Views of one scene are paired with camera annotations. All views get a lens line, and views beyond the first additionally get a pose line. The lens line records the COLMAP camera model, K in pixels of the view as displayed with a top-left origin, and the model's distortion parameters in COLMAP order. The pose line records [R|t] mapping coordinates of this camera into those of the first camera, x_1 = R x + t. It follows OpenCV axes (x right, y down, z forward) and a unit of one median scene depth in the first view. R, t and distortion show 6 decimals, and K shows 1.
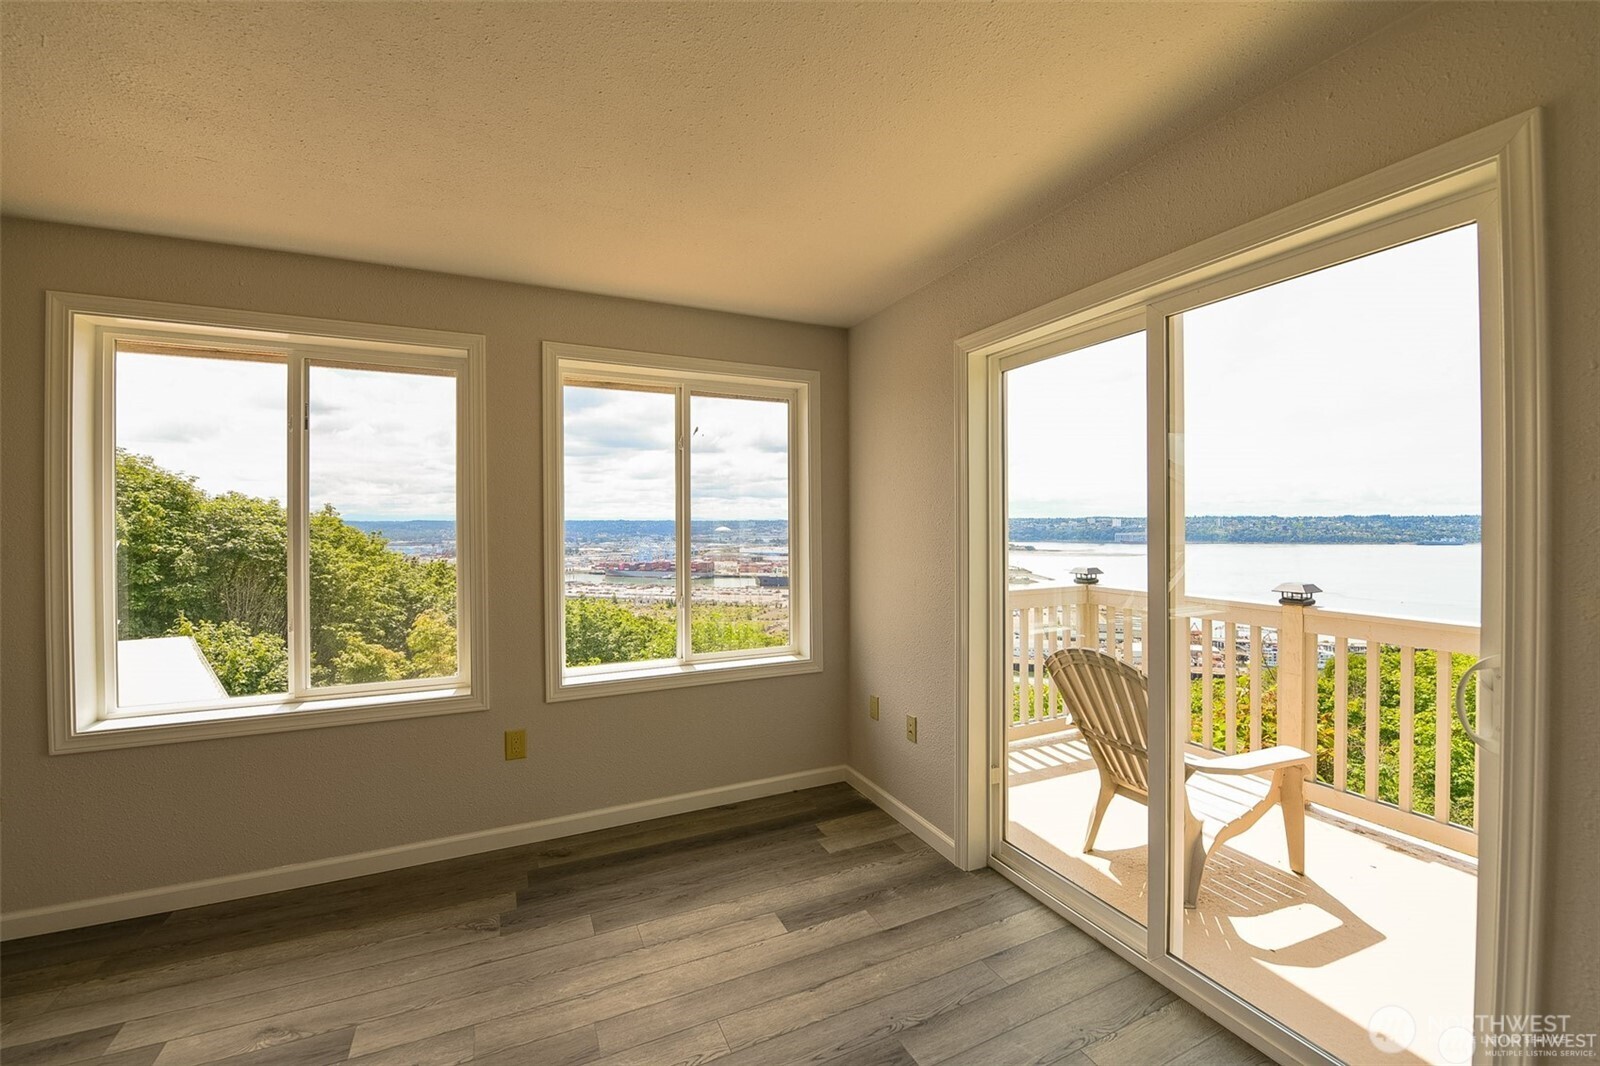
lens RADIAL K [[637.7, 0, 802.4], [0, 637.7, 526.0], [0, 0, 1]] dist [-0.013419, -0.003616]
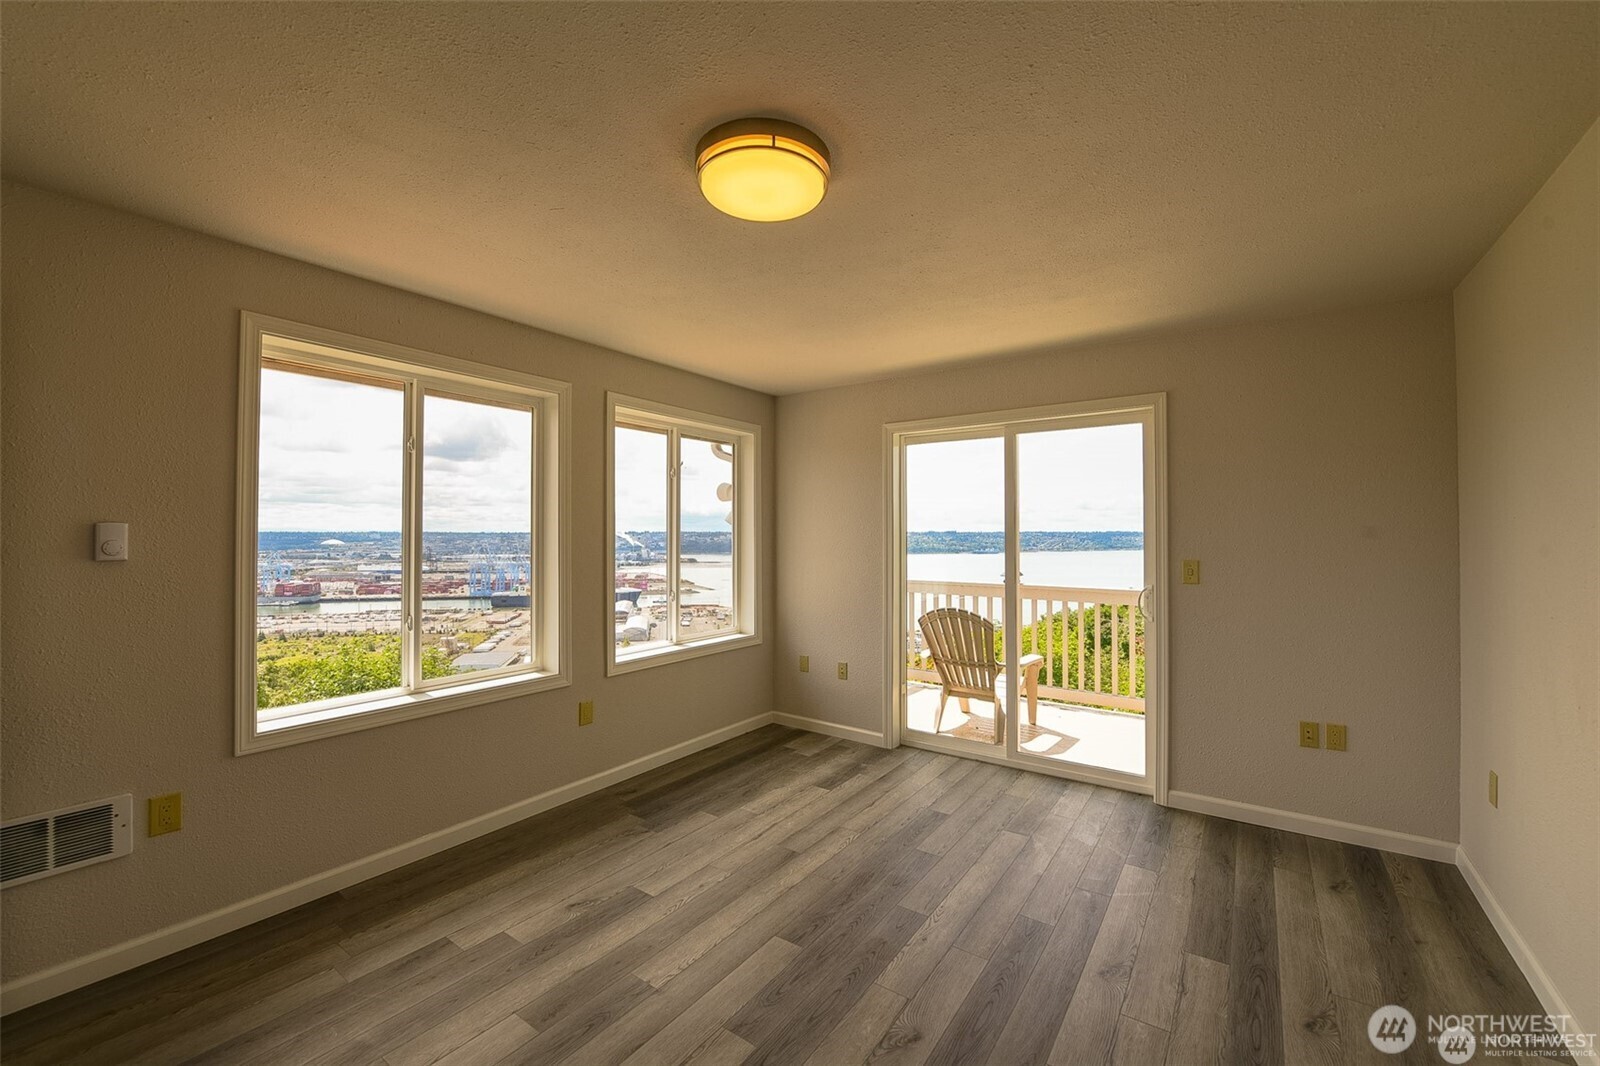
lens RADIAL K [[637.7, 0, 802.4], [0, 637.7, 526.0], [0, 0, 1]] dist [-0.013419, -0.003616]
pose [[0.870137, 0.011297, 0.492681, -0.561969], [-0.001142, 0.999781, -0.020908, 0.003642], [-0.492809, 0.017630, 0.869959, -0.238713]]
